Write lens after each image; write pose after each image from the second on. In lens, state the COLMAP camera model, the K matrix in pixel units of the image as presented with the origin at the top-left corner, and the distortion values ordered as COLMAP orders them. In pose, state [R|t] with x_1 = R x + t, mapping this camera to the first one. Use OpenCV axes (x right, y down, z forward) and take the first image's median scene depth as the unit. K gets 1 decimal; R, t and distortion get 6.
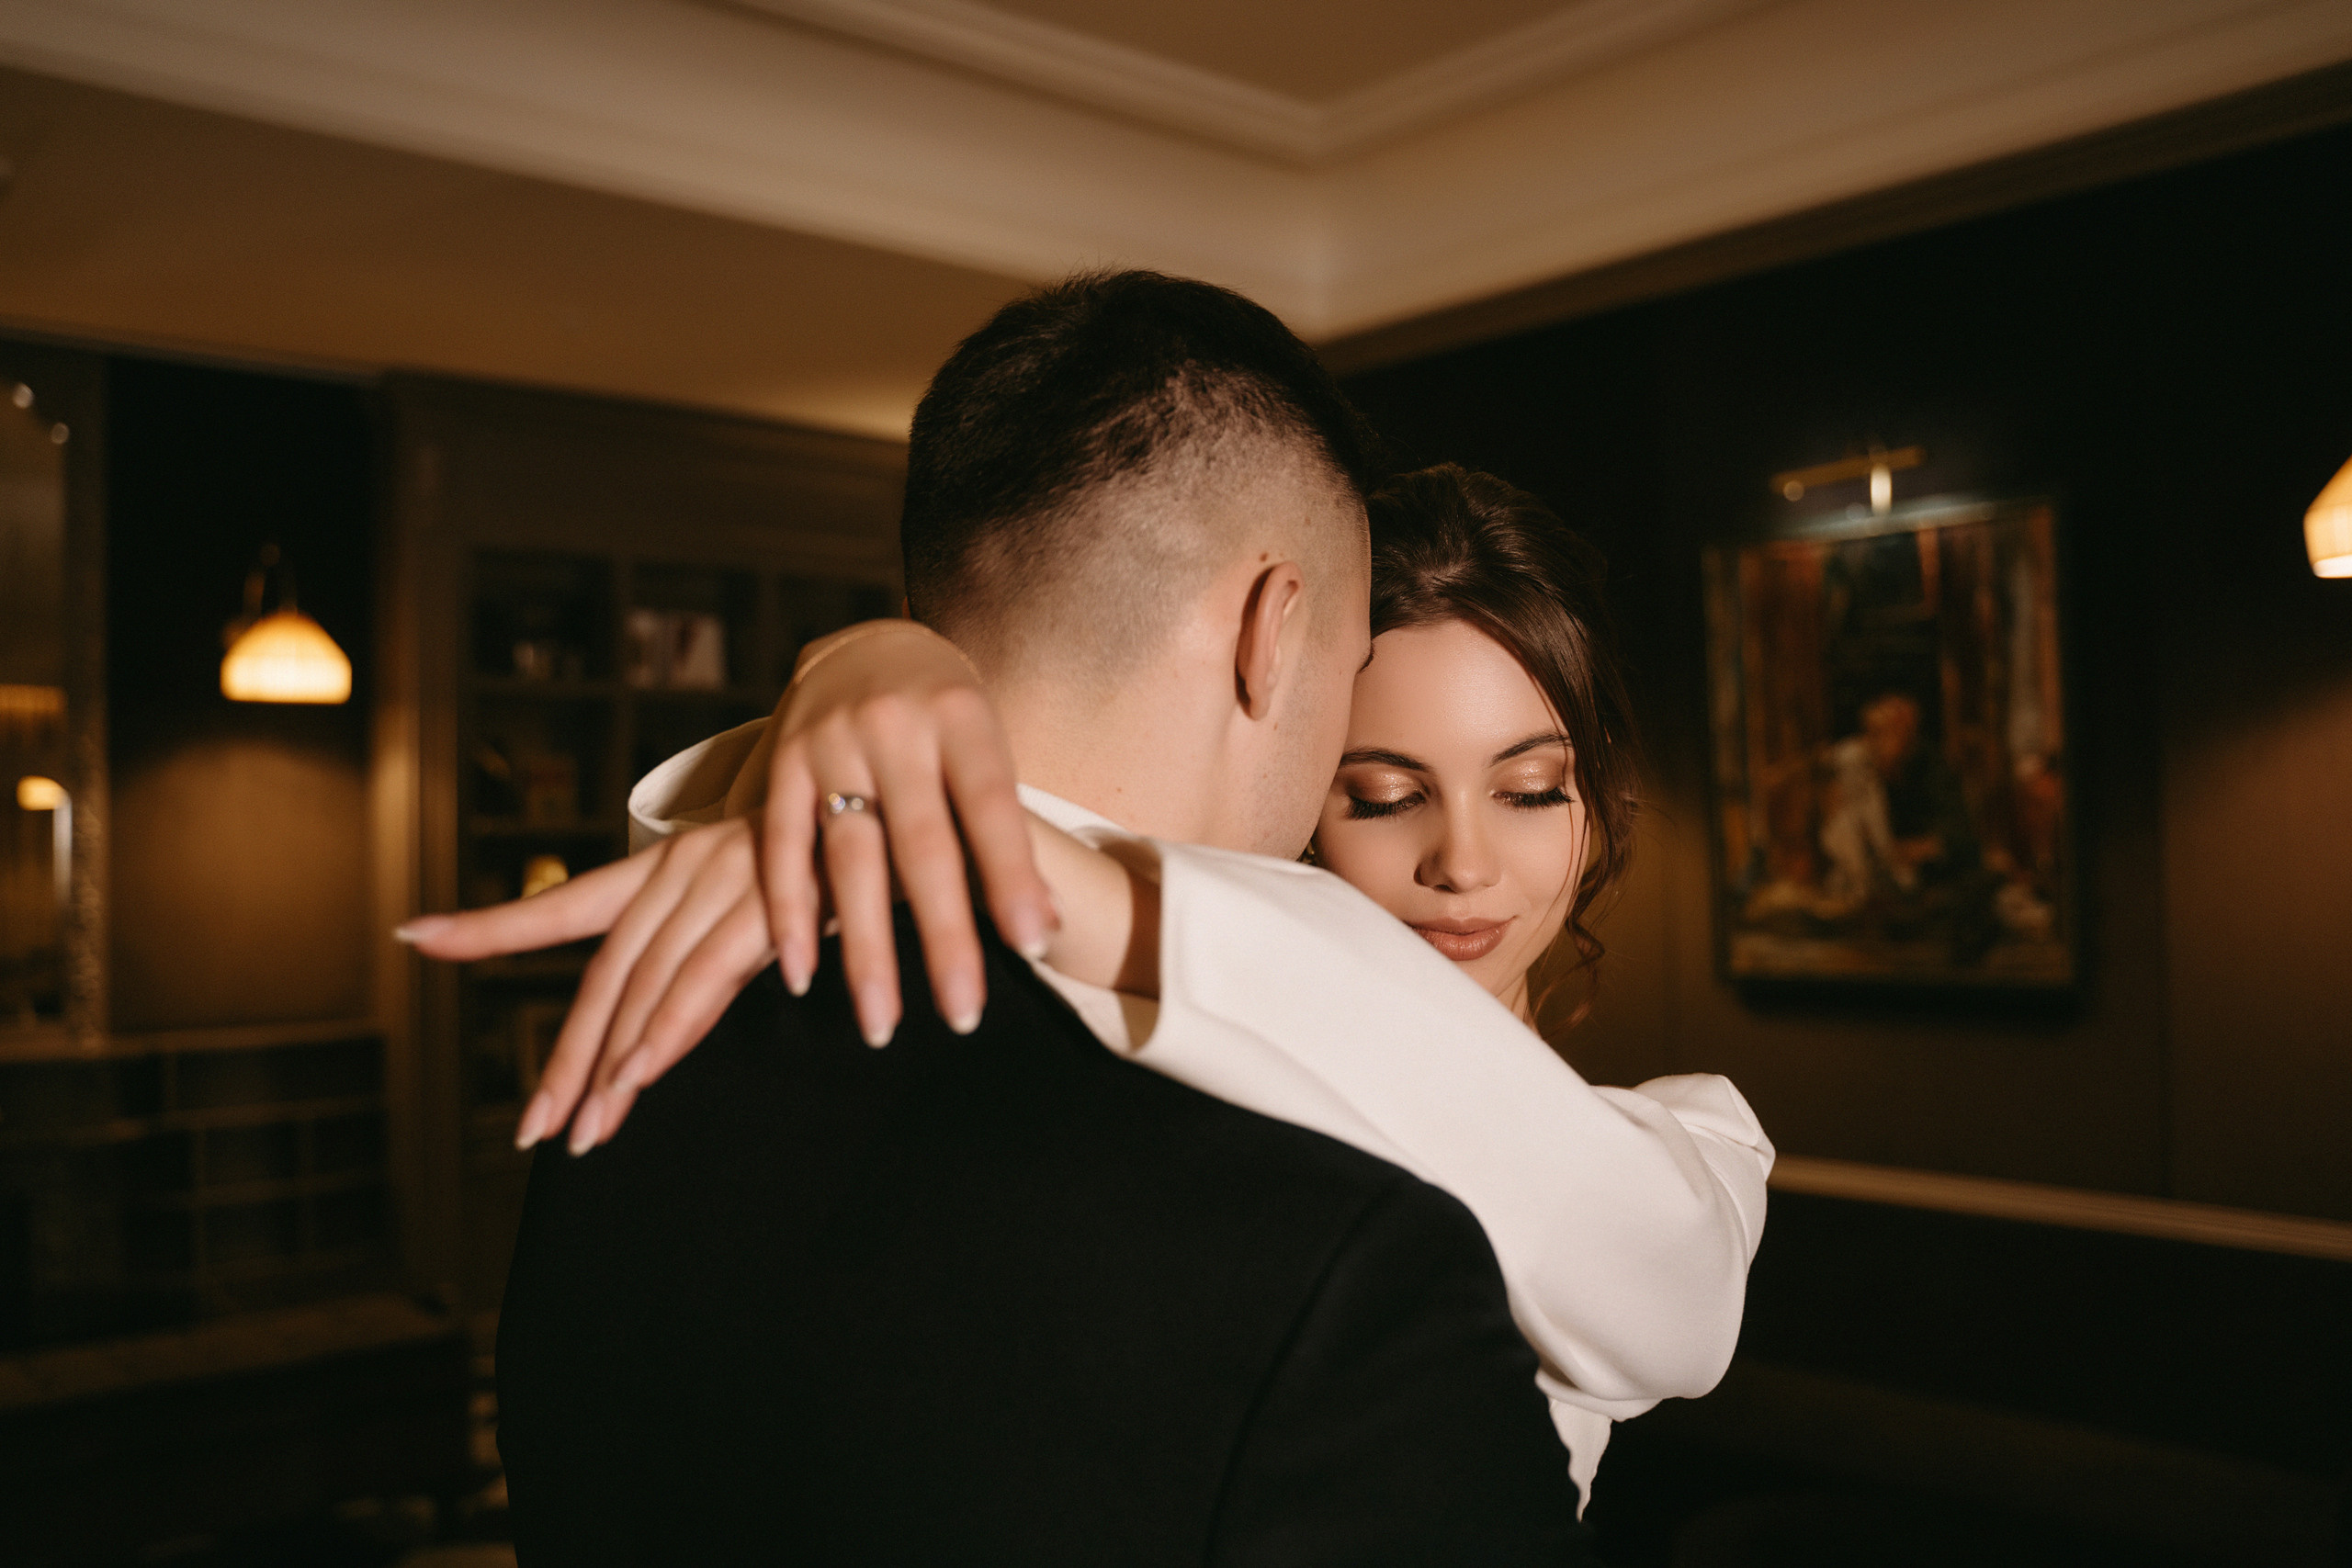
lens RADIAL K [[2088.0, 0, 1185.3], [0, 2088.0, 790.5], [0, 0, 1]] dist [-0.014447, -0.020077]
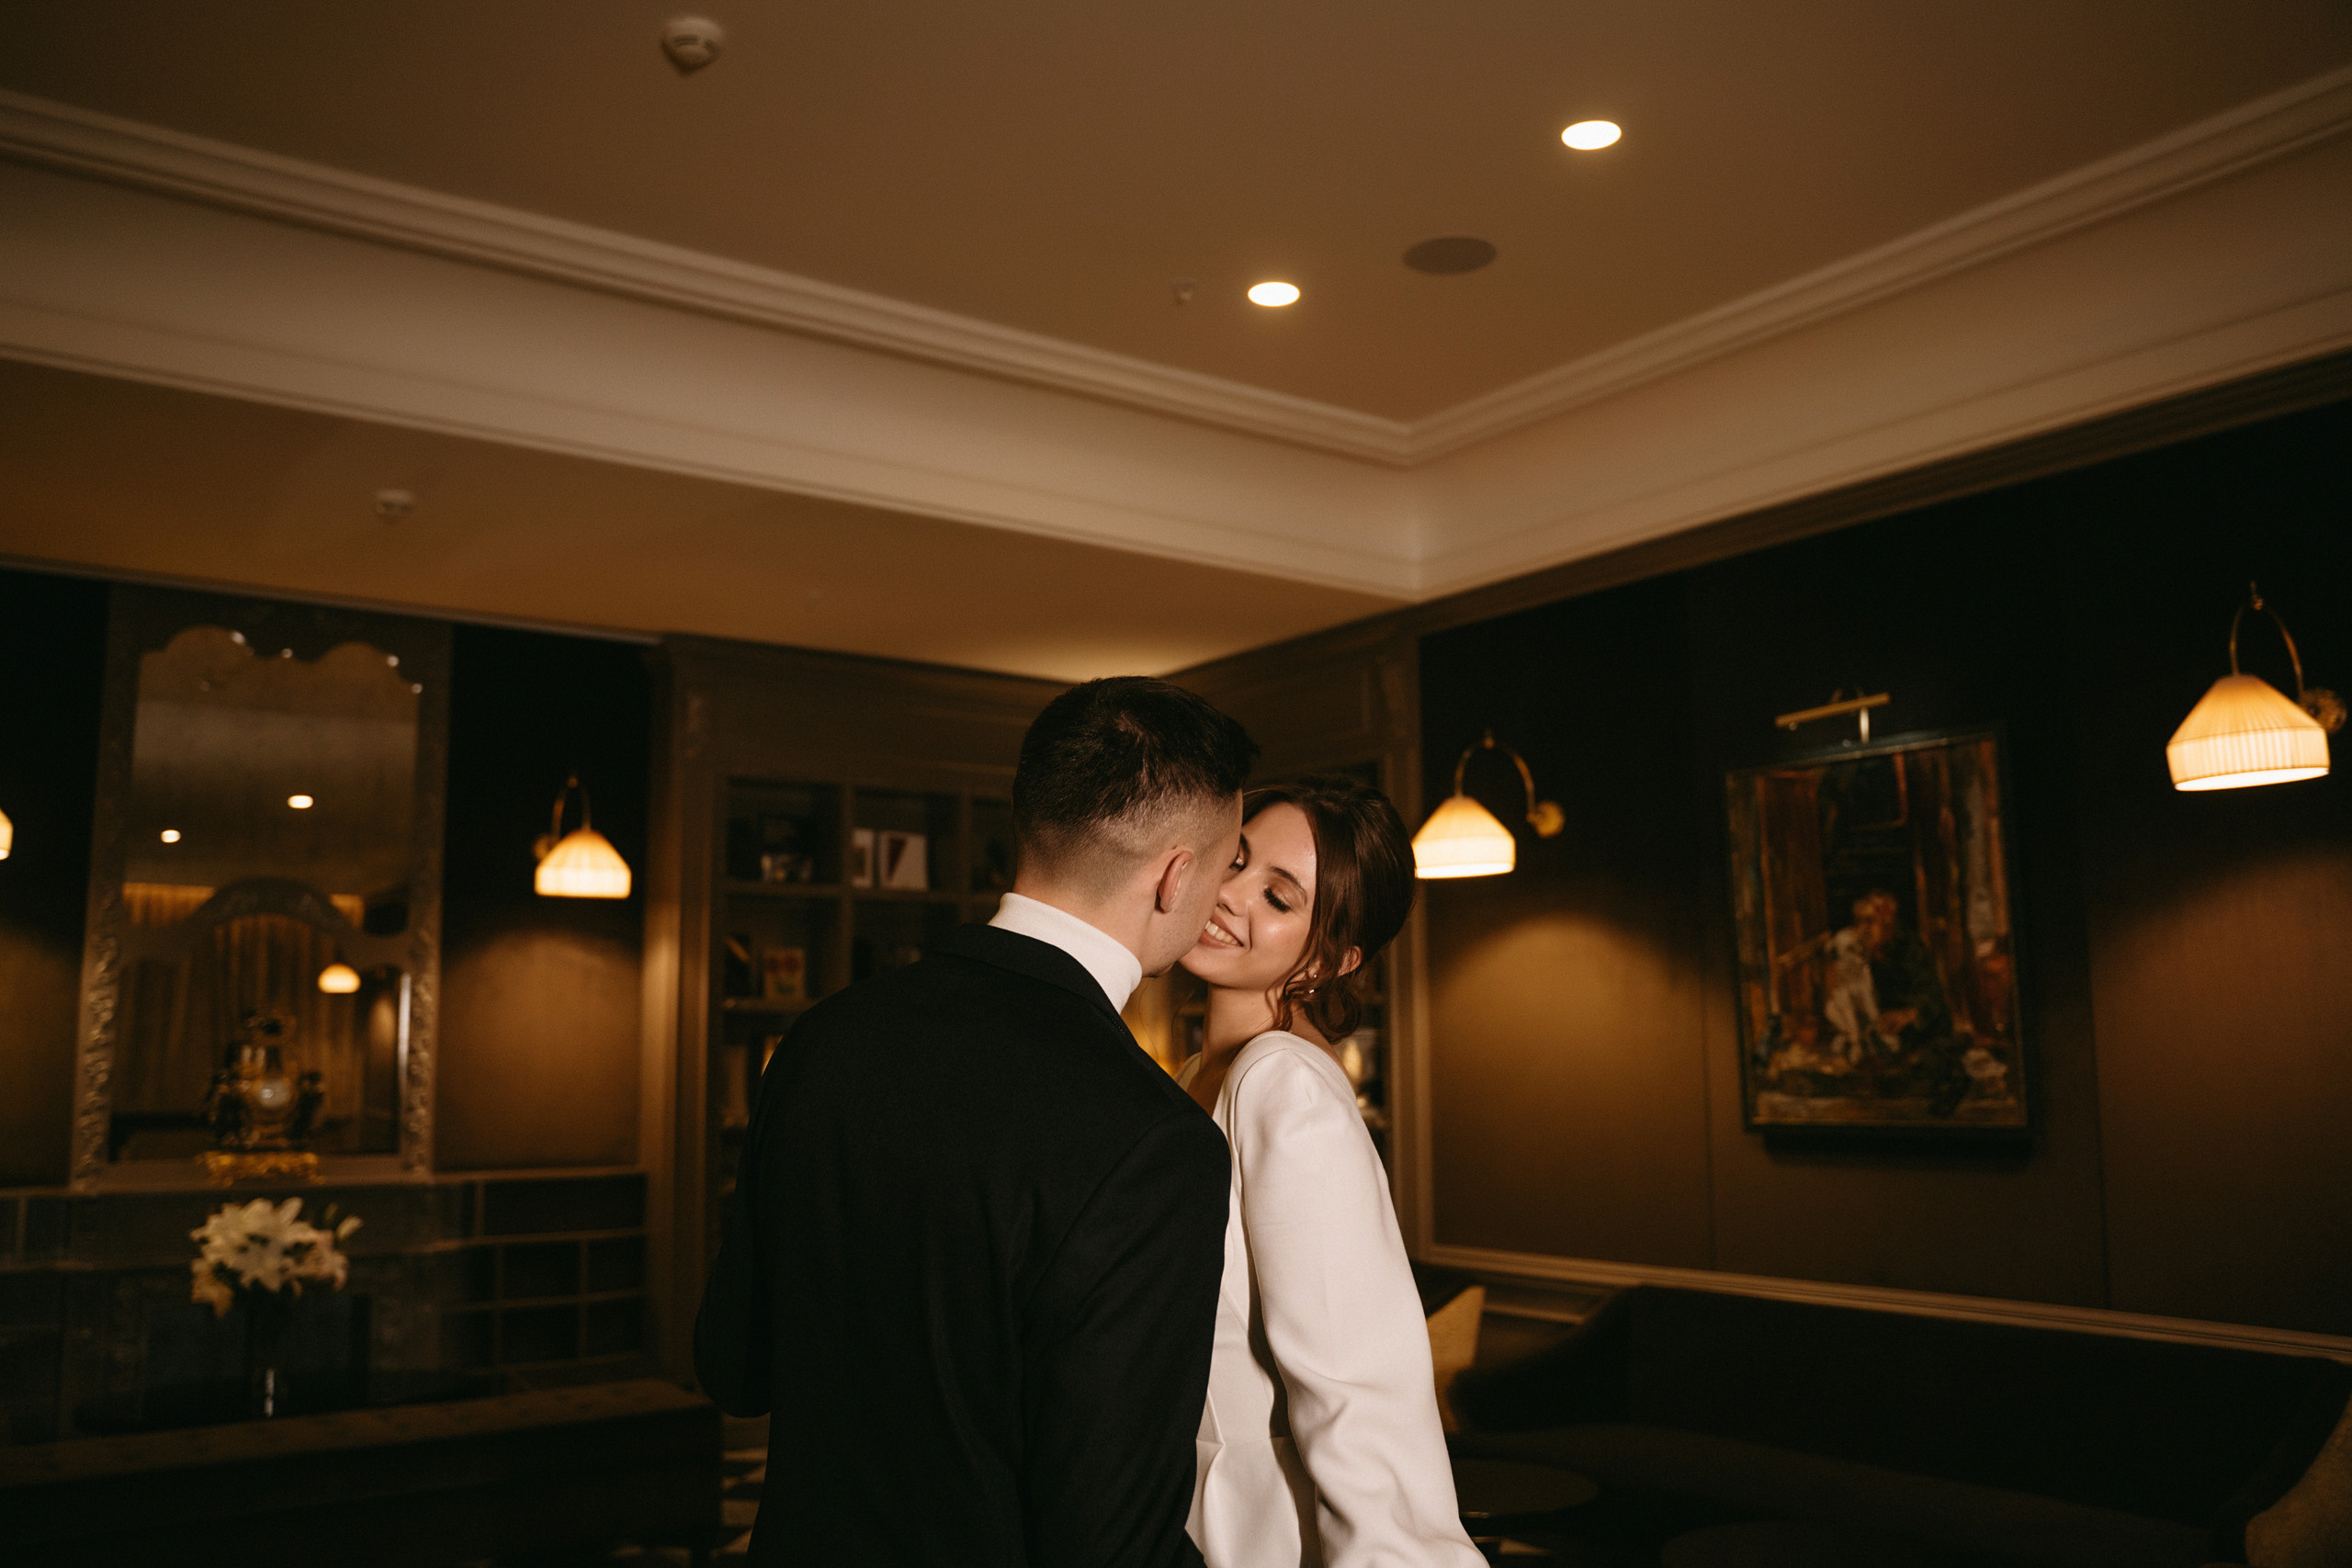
lens RADIAL K [[1886.0, 0, 1165.1], [0, 1886.0, 805.6], [0, 0, 1]] dist [-0.068568, 0.003651]
pose [[0.995963, -0.002936, -0.089713, 0.021407], [-0.005963, 0.995093, -0.098760, 0.013668], [0.089562, 0.098896, 0.991059, -0.116060]]
